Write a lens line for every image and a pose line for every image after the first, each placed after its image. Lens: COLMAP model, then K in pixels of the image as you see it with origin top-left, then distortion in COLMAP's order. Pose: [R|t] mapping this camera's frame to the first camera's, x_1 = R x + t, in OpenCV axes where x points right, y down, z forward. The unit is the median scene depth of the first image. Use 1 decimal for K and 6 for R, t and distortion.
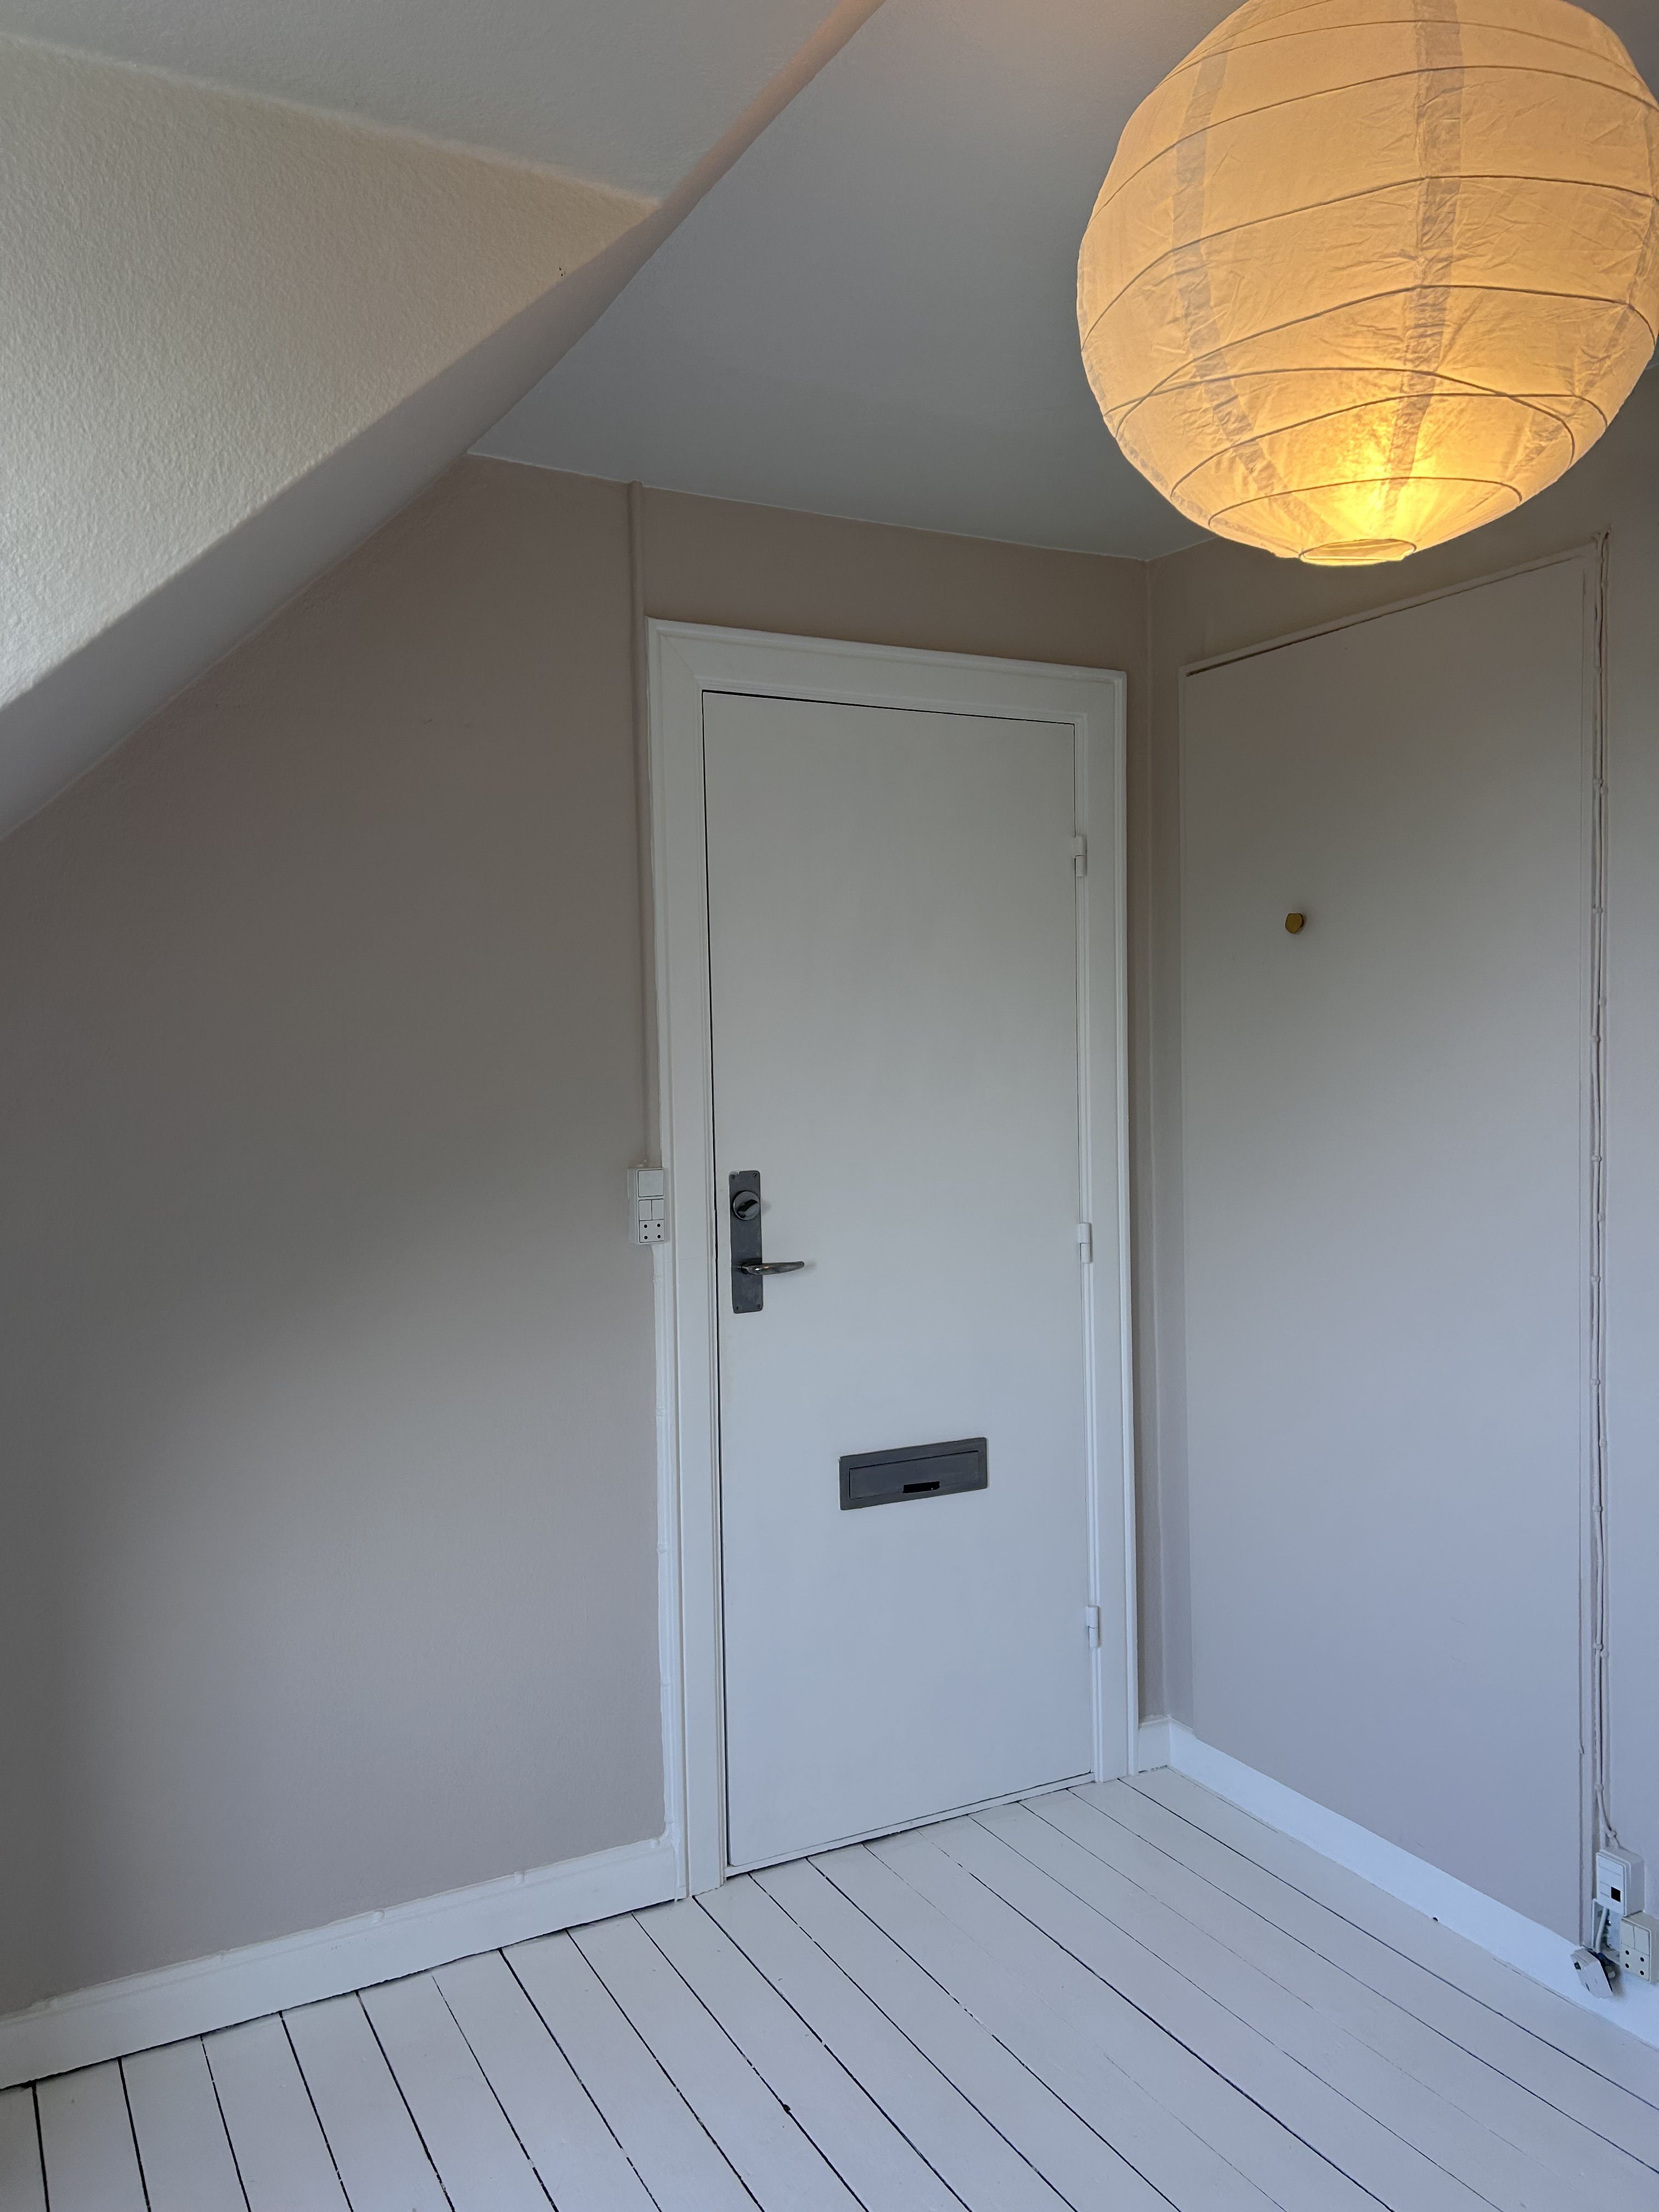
lens RADIAL K [[1687.0, 0, 829.5], [0, 1687.0, 1106.0], [0, 0, 1]] dist [0.060540, -0.001647]
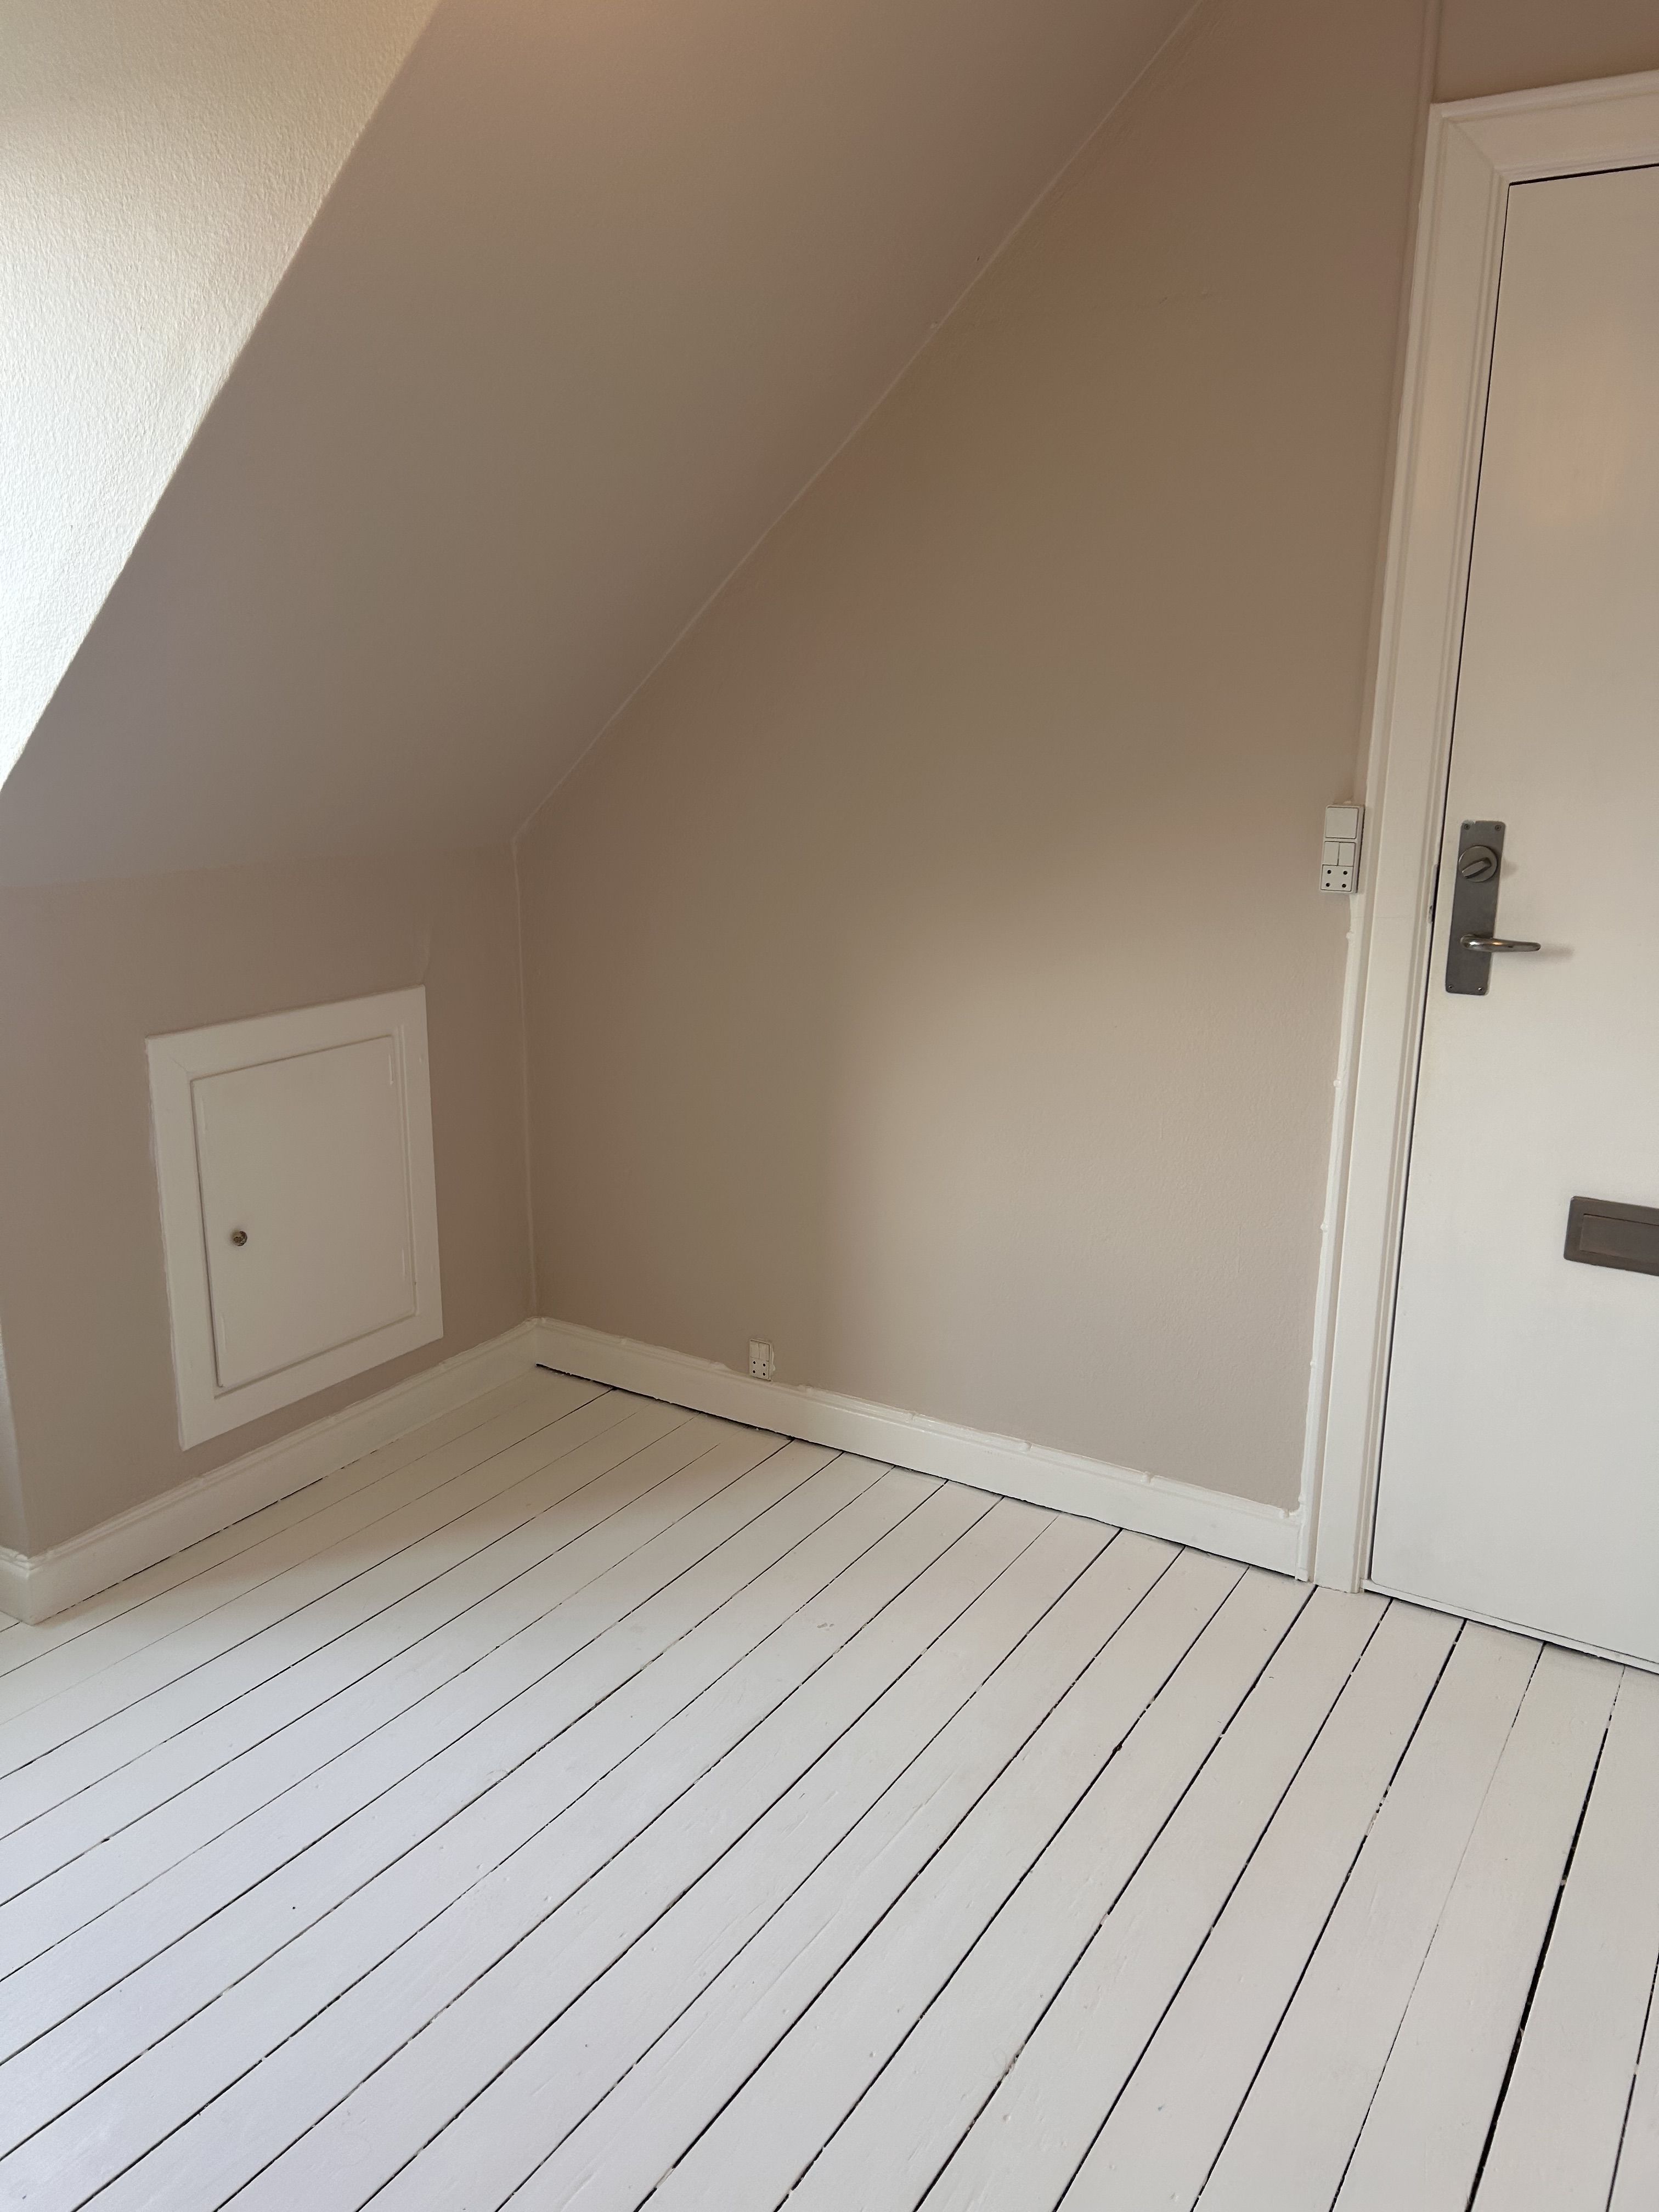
lens RADIAL K [[1707.3, 0, 832.3], [0, 1707.3, 1090.6], [0, 0, 1]] dist [0.065614, -0.073338]
pose [[0.508484, 0.221395, -0.832123, 0.511395], [-0.049344, 0.972285, 0.228533, -0.009560], [0.859656, -0.075145, 0.505316, 0.303224]]
